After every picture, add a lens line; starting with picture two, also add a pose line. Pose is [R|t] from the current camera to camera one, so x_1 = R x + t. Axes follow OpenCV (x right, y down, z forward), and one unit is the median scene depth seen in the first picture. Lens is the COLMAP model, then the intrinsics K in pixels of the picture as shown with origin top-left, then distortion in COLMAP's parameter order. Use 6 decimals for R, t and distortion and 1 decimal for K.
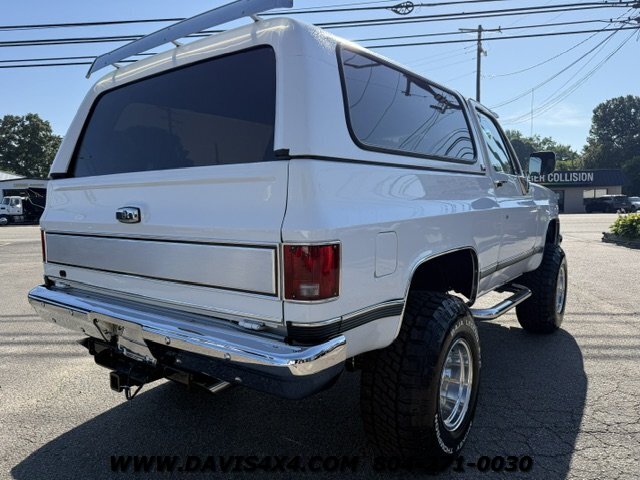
lens RADIAL K [[455.9, 0, 317.9], [0, 455.9, 233.1], [0, 0, 1]] dist [0.028694, -0.036540]
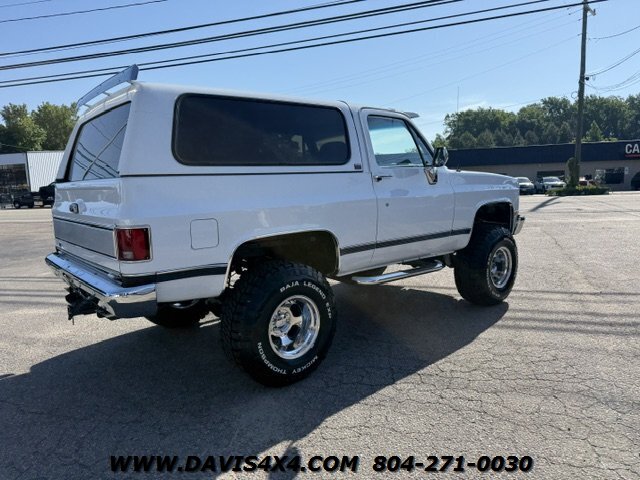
lens RADIAL K [[455.9, 0, 320.5], [0, 455.9, 242.3], [0, 0, 1]] dist [0.028694, -0.036540]
pose [[0.973934, 0.011538, -0.226539, 0.627566], [0.003164, 0.997917, 0.064429, -0.018415], [0.226811, -0.063466, 0.971869, -0.295403]]
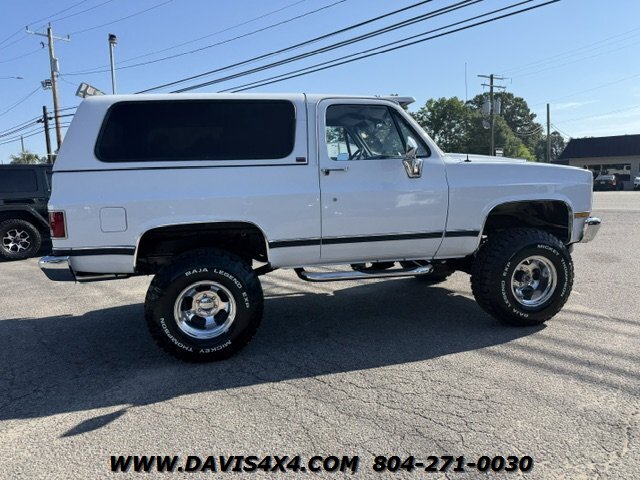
lens RADIAL K [[455.9, 0, 319.7], [0, 455.9, 242.1], [0, 0, 1]] dist [0.028694, -0.036540]
pose [[0.746303, 0.088868, -0.659648, 1.418642], [-0.030634, 0.994583, 0.099332, -0.051928], [0.664901, -0.053924, 0.744982, 0.124034]]
